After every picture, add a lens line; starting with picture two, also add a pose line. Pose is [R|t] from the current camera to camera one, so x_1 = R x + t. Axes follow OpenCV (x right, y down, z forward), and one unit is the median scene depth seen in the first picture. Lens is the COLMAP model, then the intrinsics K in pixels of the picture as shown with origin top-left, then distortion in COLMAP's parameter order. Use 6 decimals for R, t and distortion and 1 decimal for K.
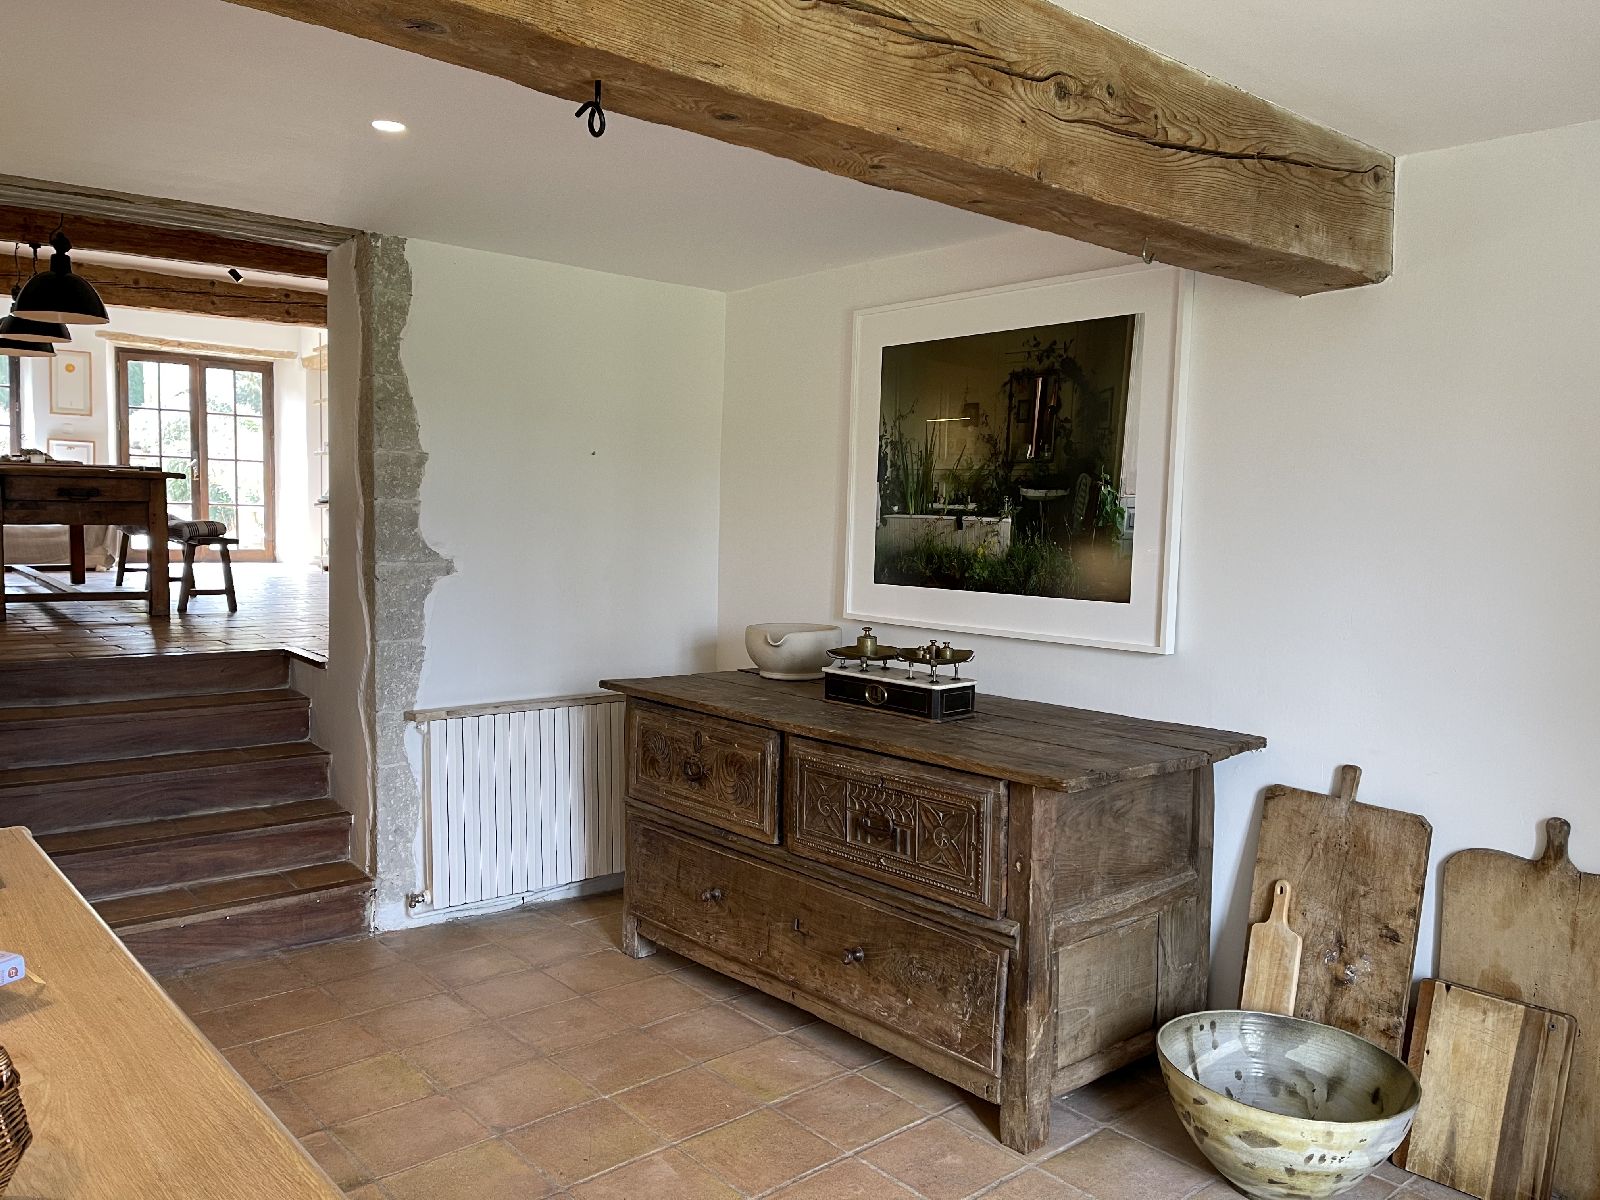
lens RADIAL K [[1203.8, 0, 800.2], [0, 1203.8, 590.2], [0, 0, 1]] dist [0.048881, -0.009961]
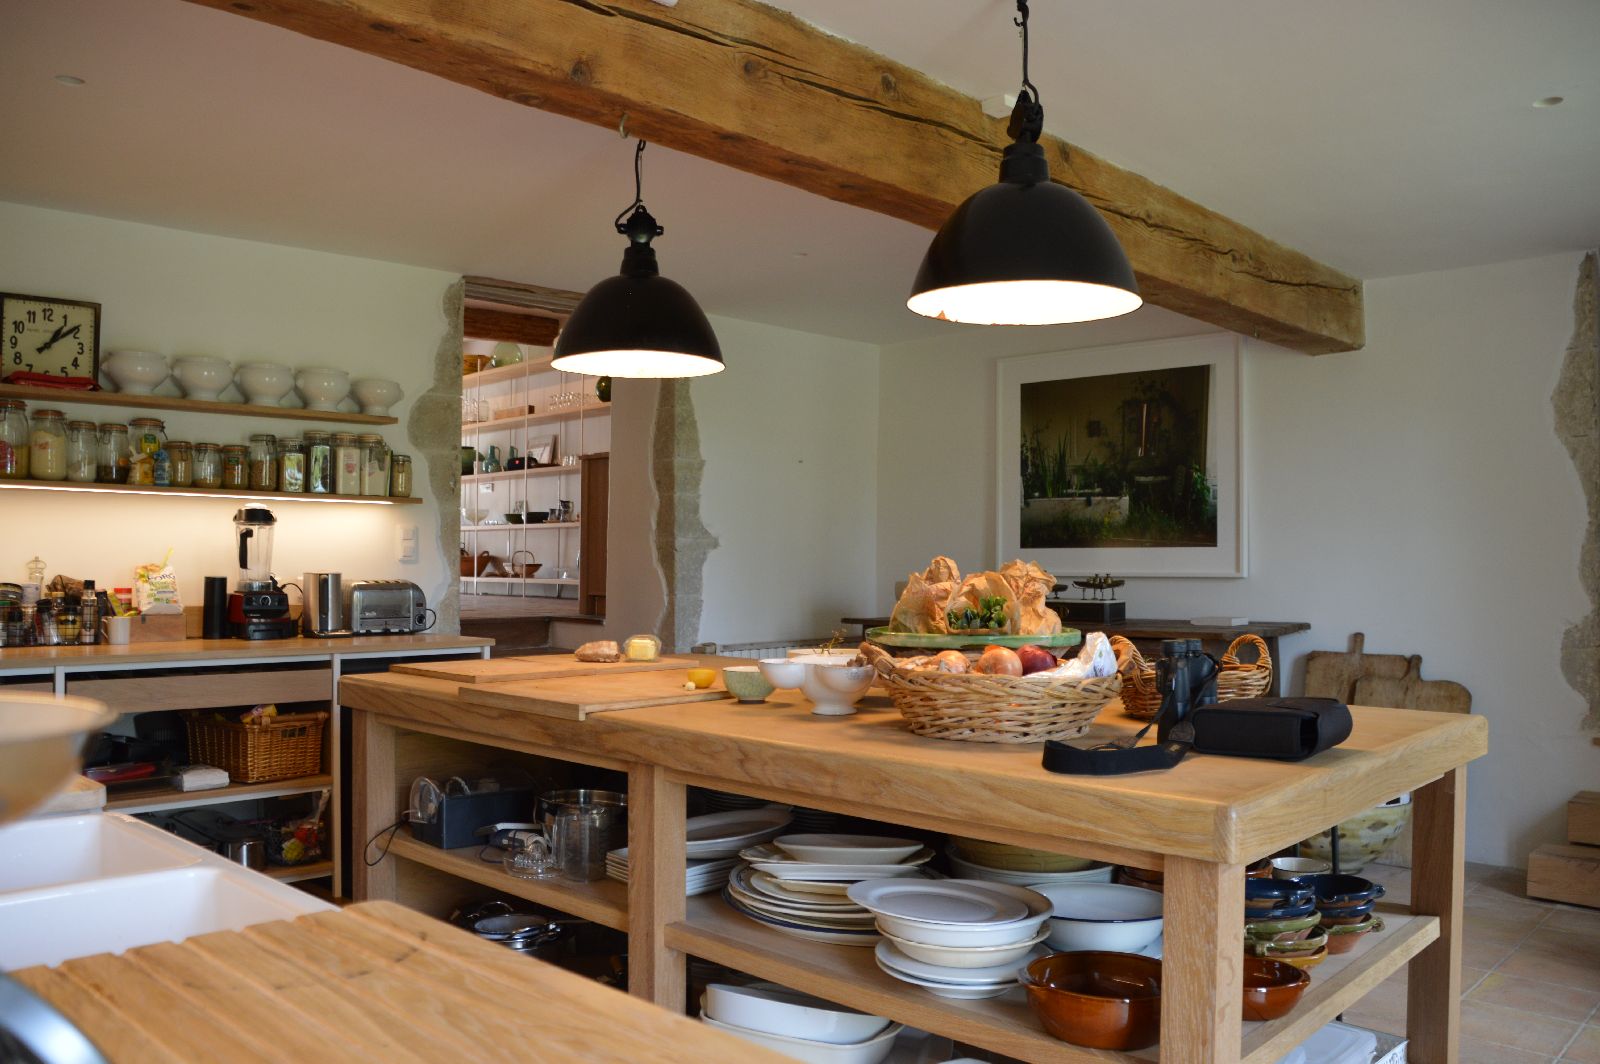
lens RADIAL K [[1274.4, 0, 800.4], [0, 1274.4, 537.4], [0, 0, 1]] dist [-0.102932, 0.001177]
pose [[0.993922, -0.017990, 0.108605, -0.400073], [0.026475, 0.996664, -0.077201, 0.101177], [-0.106854, 0.079607, 0.991083, -0.507695]]
